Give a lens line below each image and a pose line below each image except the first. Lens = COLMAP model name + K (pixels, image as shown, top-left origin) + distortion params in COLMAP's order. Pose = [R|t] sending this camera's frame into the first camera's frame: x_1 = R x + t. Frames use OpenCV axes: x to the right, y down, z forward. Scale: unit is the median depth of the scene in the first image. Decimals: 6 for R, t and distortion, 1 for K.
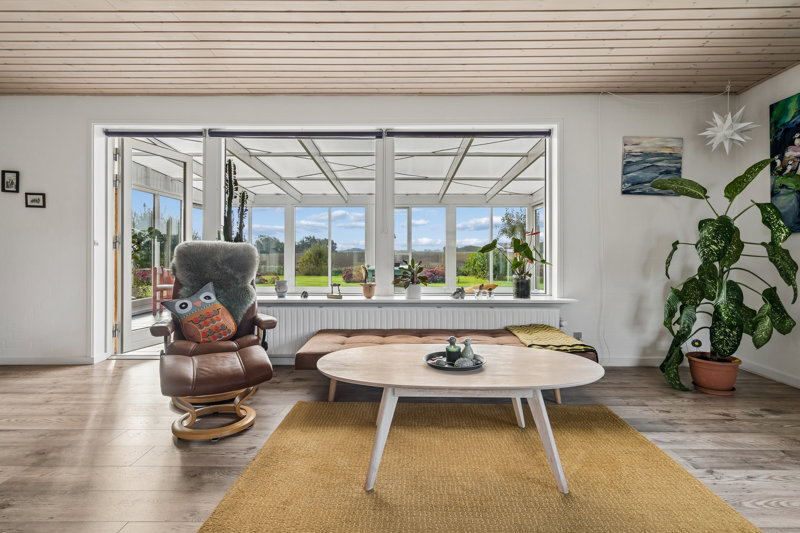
lens RADIAL K [[410.2, 0, 409.0], [0, 410.2, 251.3], [0, 0, 1]] dist [-0.001856, -0.001530]
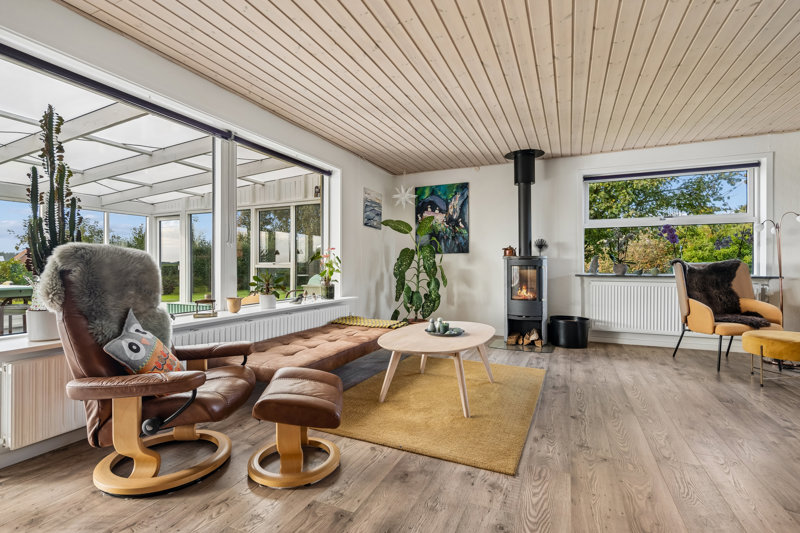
lens RADIAL K [[375.8, 0, 398.8], [0, 375.8, 264.7], [0, 0, 1]] dist [0.000313, -0.000295]
pose [[0.412789, -0.001301, 0.910826, -0.711506], [0.001205, 0.999999, 0.000882, 0.005125], [-0.910826, 0.000733, 0.412790, 0.315355]]
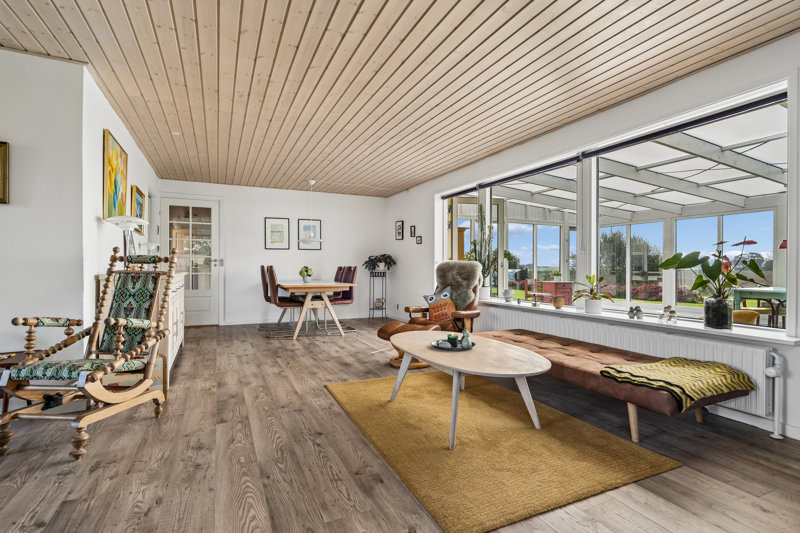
lens RADIAL K [[393.6, 0, 399.9], [0, 393.6, 267.9], [0, 0, 1]] dist [-0.001738, -0.000208]
pose [[0.424555, 0.001880, -0.905400, 0.693980], [-0.003648, 0.999993, 0.000366, 0.003260], [0.905395, 0.003148, 0.424559, 0.148186]]
